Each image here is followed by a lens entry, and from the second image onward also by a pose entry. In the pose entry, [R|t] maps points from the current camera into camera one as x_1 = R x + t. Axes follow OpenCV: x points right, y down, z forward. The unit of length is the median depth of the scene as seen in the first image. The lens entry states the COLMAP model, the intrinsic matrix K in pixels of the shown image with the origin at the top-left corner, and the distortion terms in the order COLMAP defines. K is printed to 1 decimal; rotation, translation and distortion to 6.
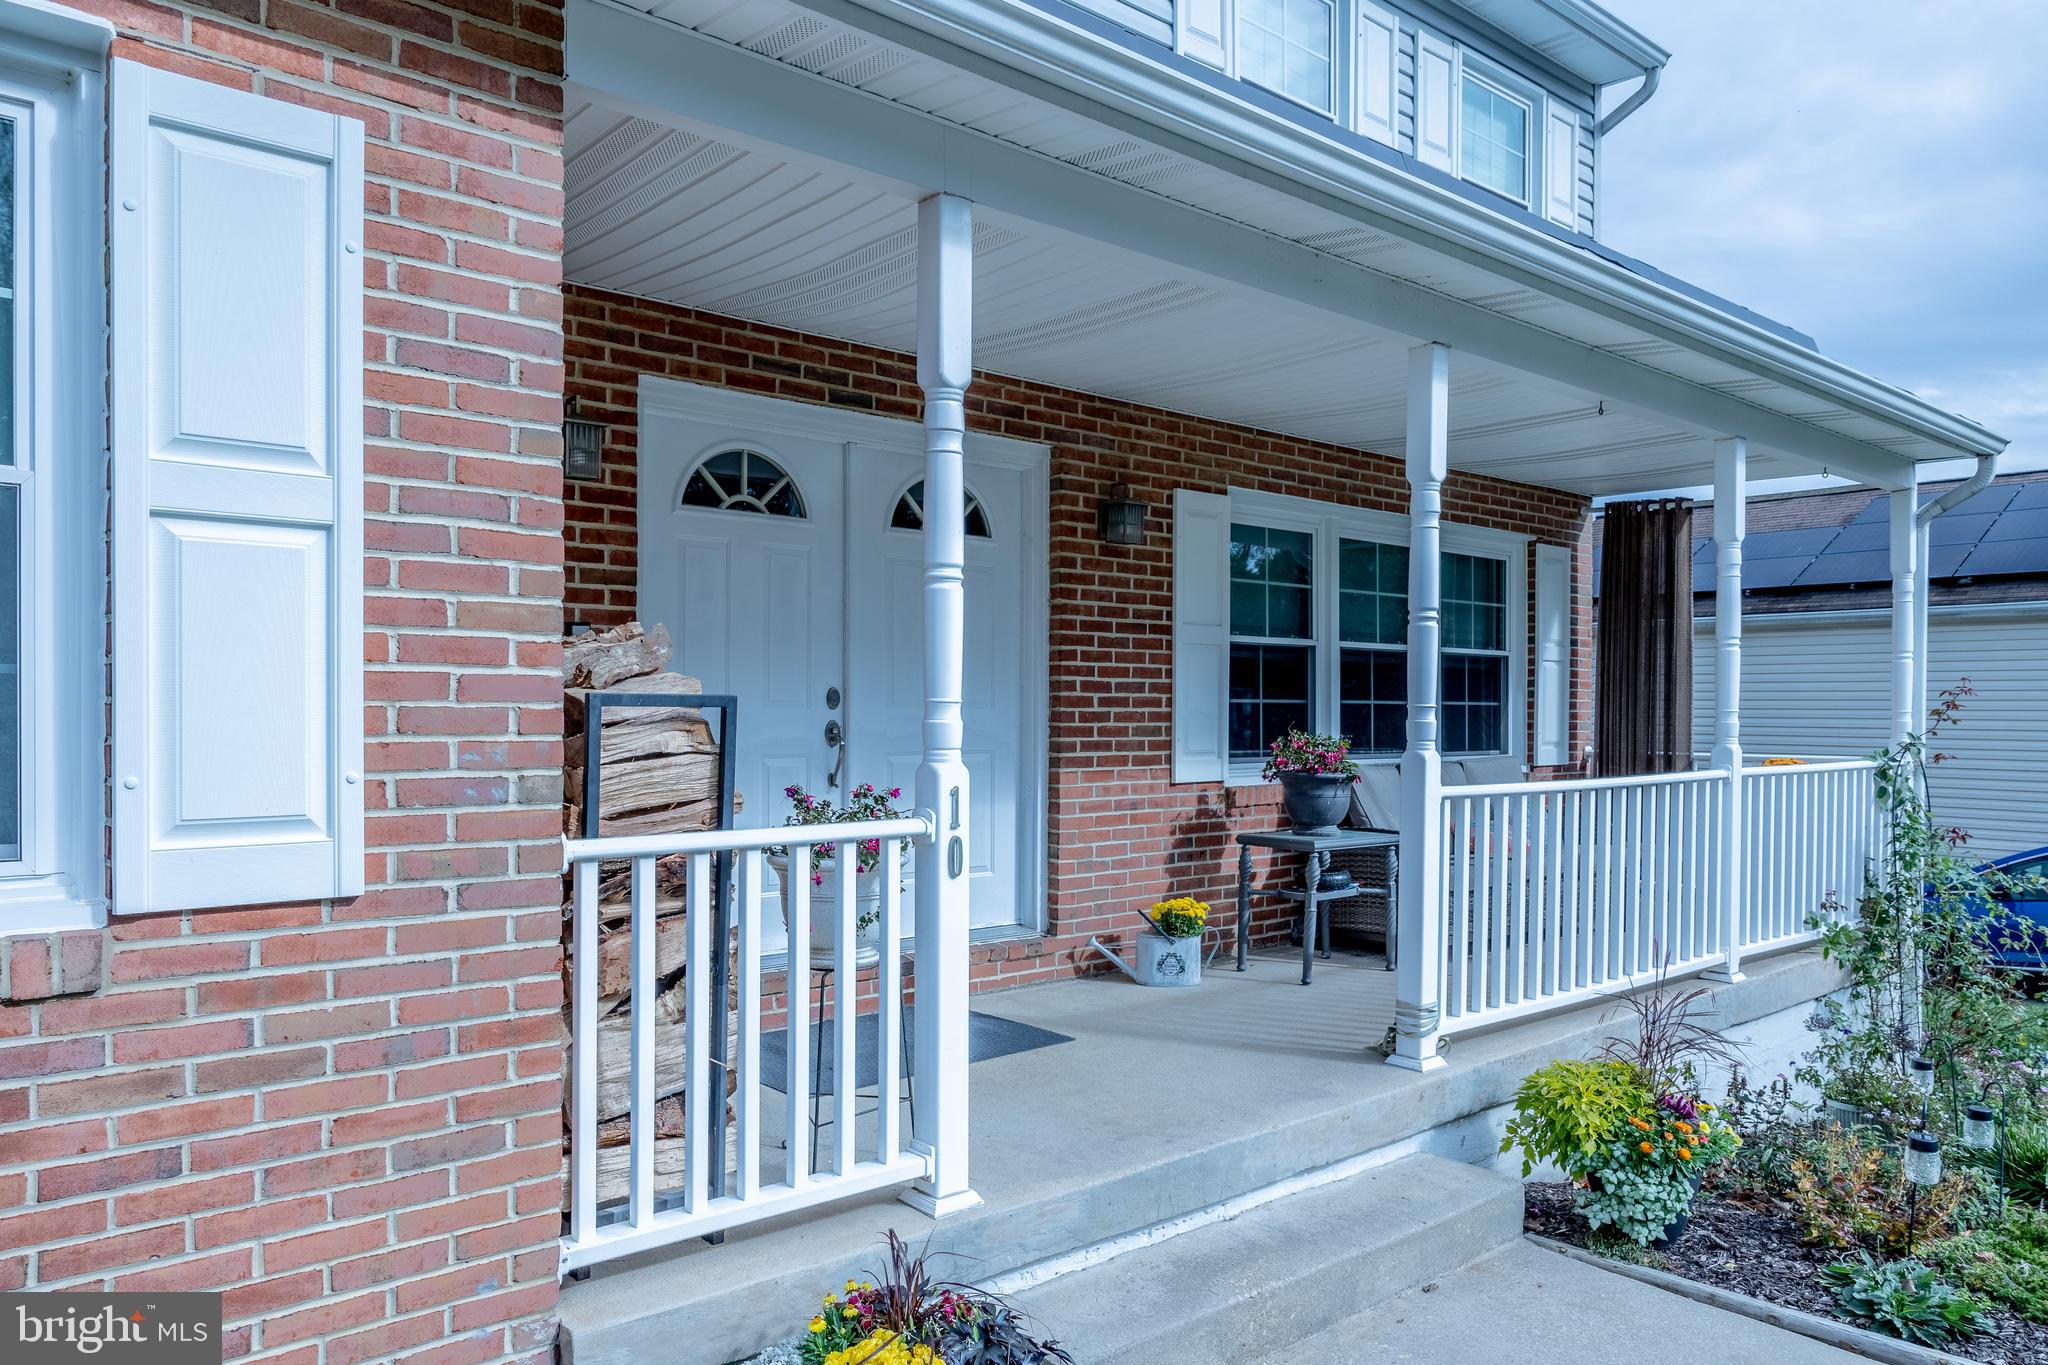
lens RADIAL K [[1353.6, 0, 1023.4], [0, 1353.6, 723.4], [0, 0, 1]] dist [-0.000131, -0.002639]
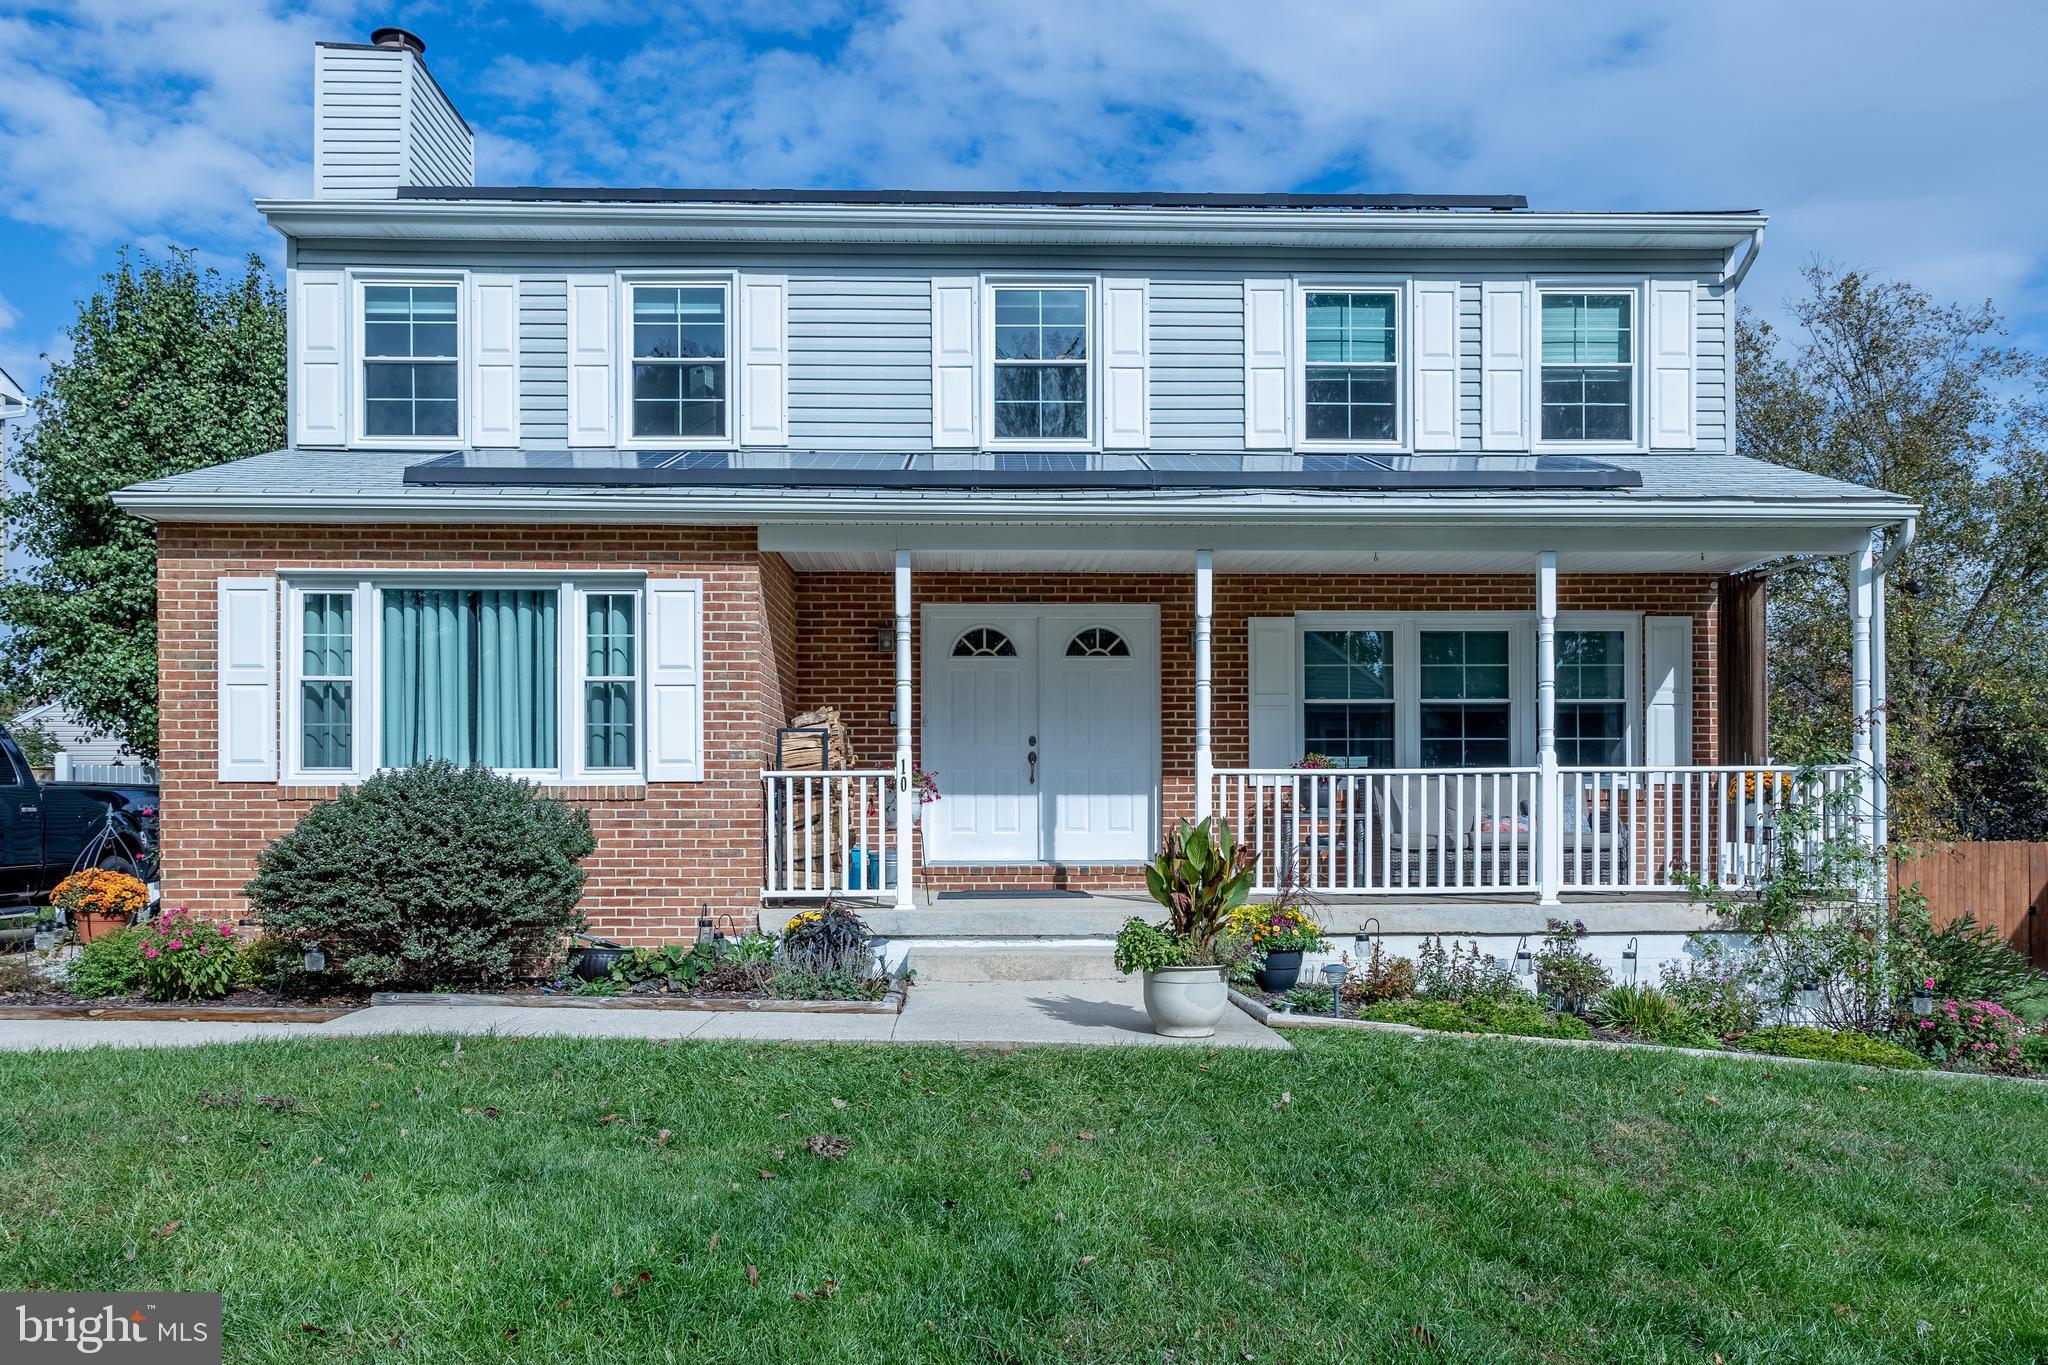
lens RADIAL K [[1301.6, 0, 1069.3], [0, 1301.6, 811.8], [0, 0, 1]] dist [-0.000372, 0.001584]
pose [[0.804801, -0.008187, -0.593489, 1.250784], [0.003617, 0.999954, -0.008888, 0.124485], [0.593534, 0.005006, 0.804793, -0.663329]]
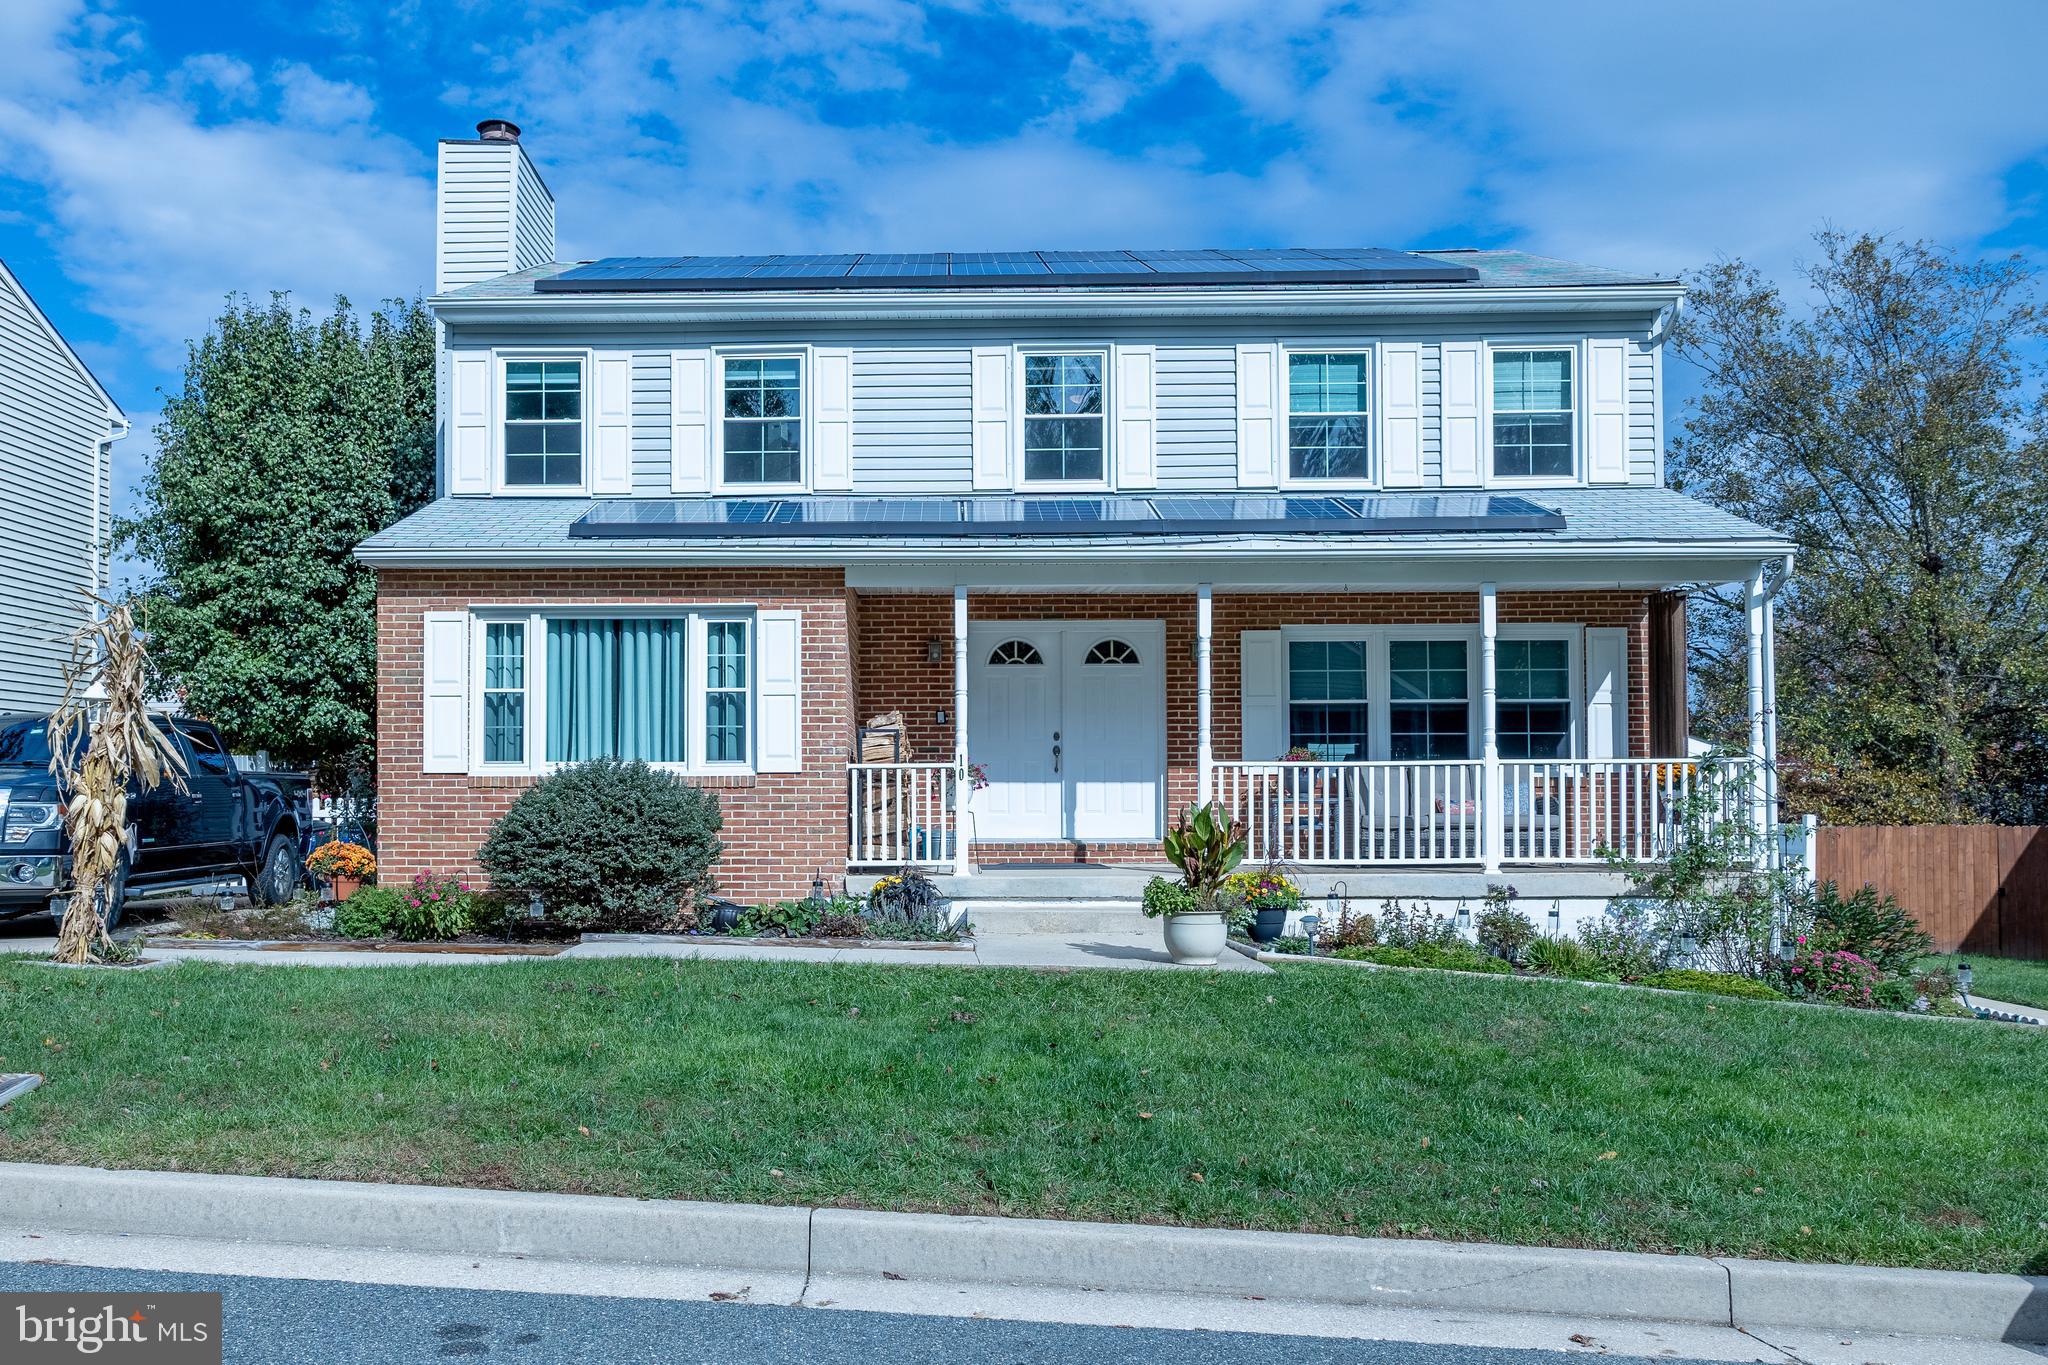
lens RADIAL K [[1406.4, 0, 1000.0], [0, 1406.4, 768.7], [0, 0, 1]] dist [0.000228, -0.009948]
pose [[0.785107, -0.020017, -0.619036, 1.545793], [0.003194, 0.999595, -0.028273, 0.127754], [0.619351, 0.020220, 0.784853, -1.210239]]
